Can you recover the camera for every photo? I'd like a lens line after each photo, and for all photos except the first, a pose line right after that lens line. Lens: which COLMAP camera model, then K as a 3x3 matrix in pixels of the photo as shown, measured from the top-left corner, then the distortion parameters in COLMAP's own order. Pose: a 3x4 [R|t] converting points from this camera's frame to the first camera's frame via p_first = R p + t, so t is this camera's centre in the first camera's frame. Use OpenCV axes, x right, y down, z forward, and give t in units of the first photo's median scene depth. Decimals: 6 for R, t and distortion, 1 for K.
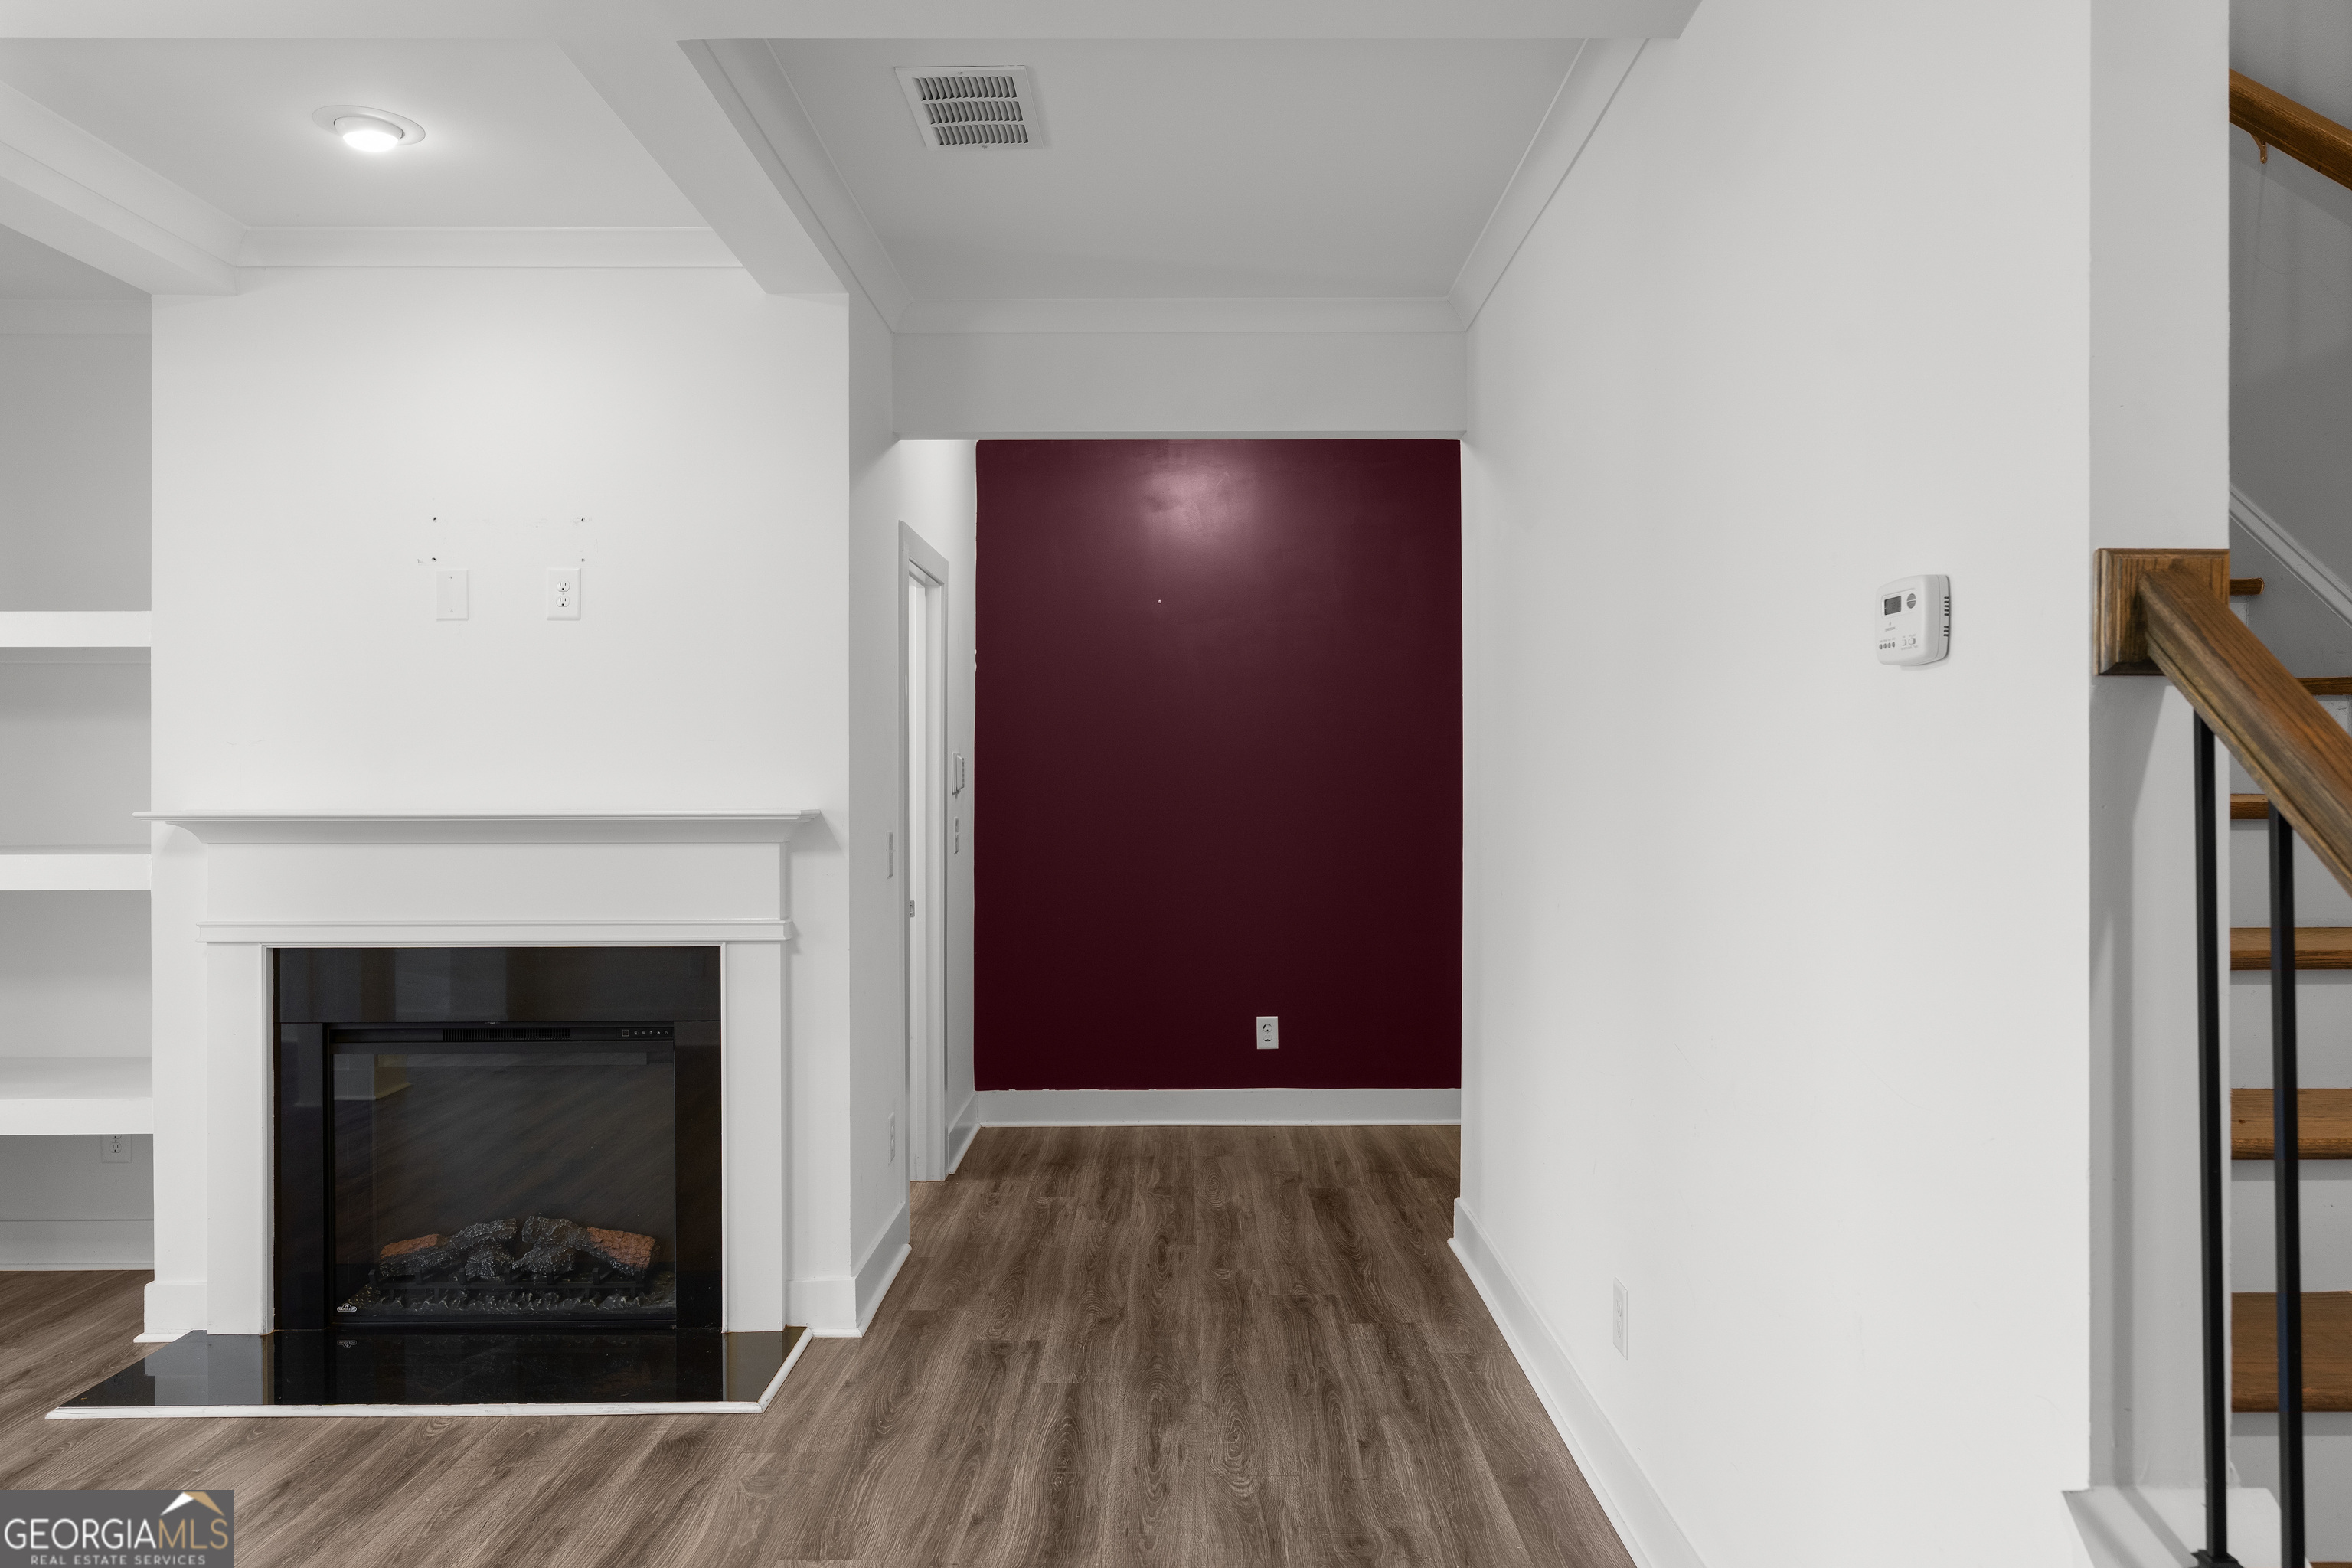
lens RADIAL K [[1592.1, 0, 1182.0], [0, 1592.1, 783.7], [0, 0, 1]] dist [-0.004045, 0.001406]
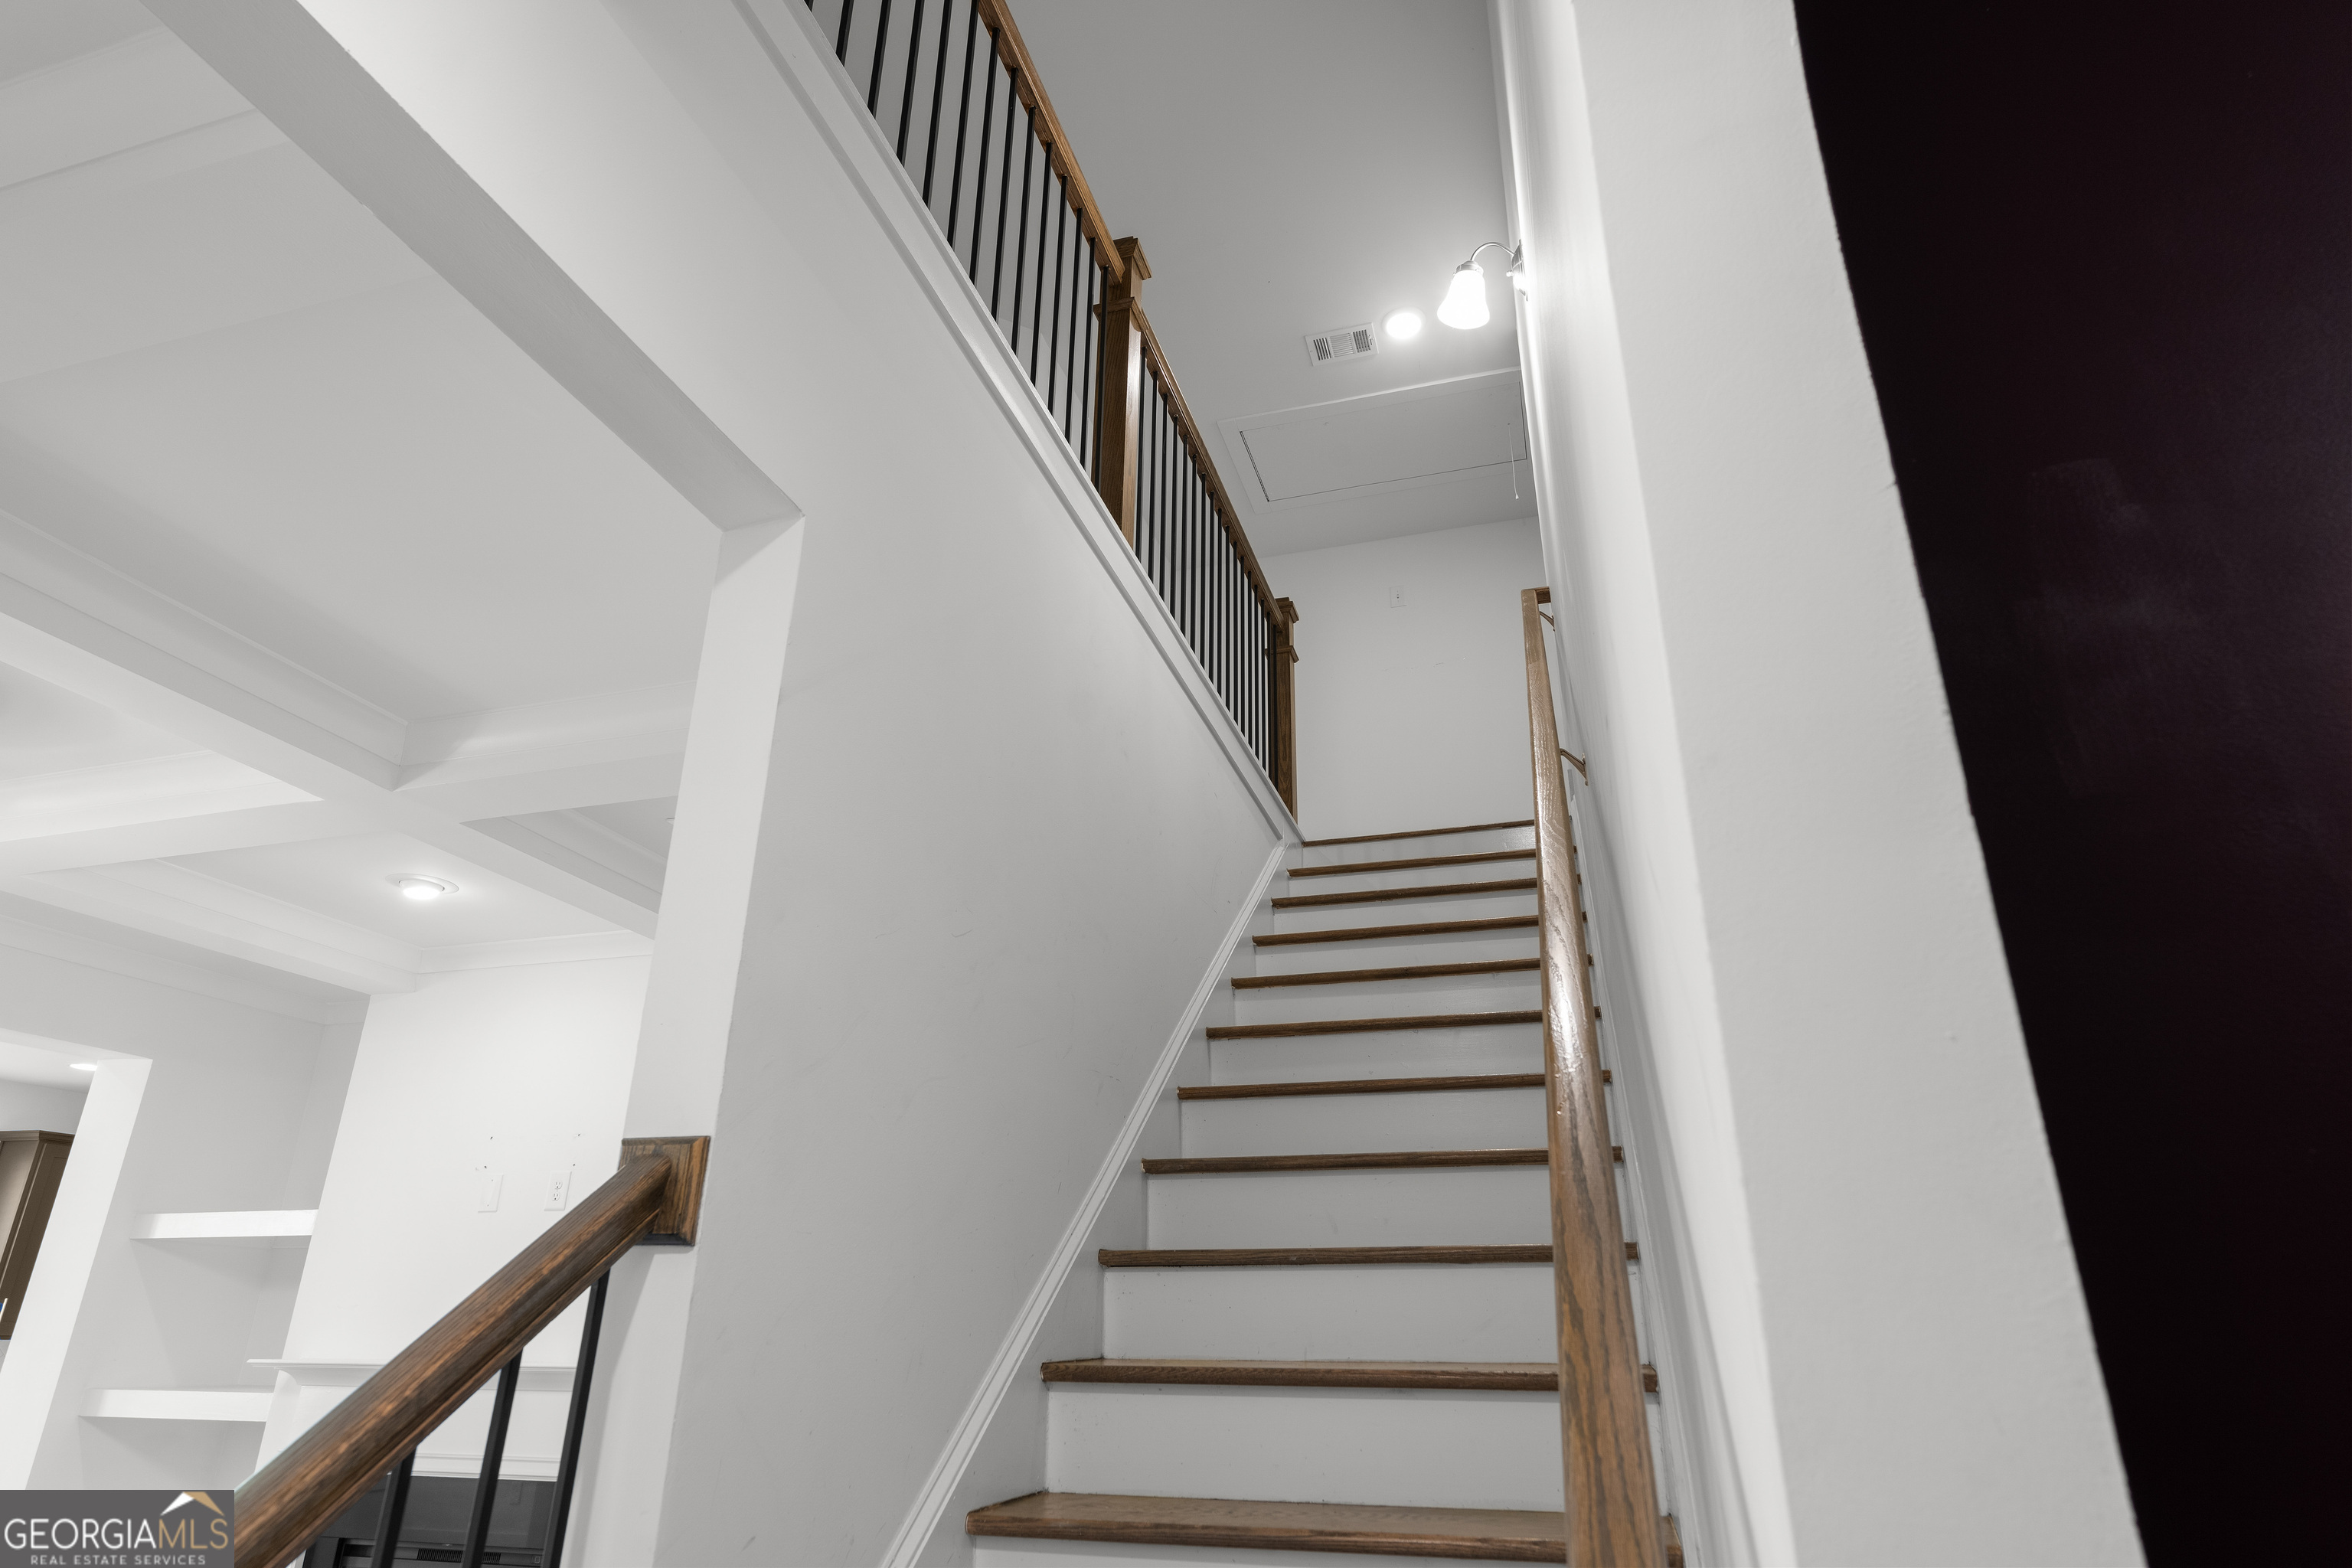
lens RADIAL K [[1286.9, 0, 1172.4], [0, 1286.9, 814.7], [0, 0, 1]] dist [-0.001126, 0.000454]
pose [[0.959479, -0.100009, -0.263436, 0.538843], [-0.008193, 0.924601, -0.380850, -0.001065], [0.281662, 0.367576, 0.886315, 0.055441]]
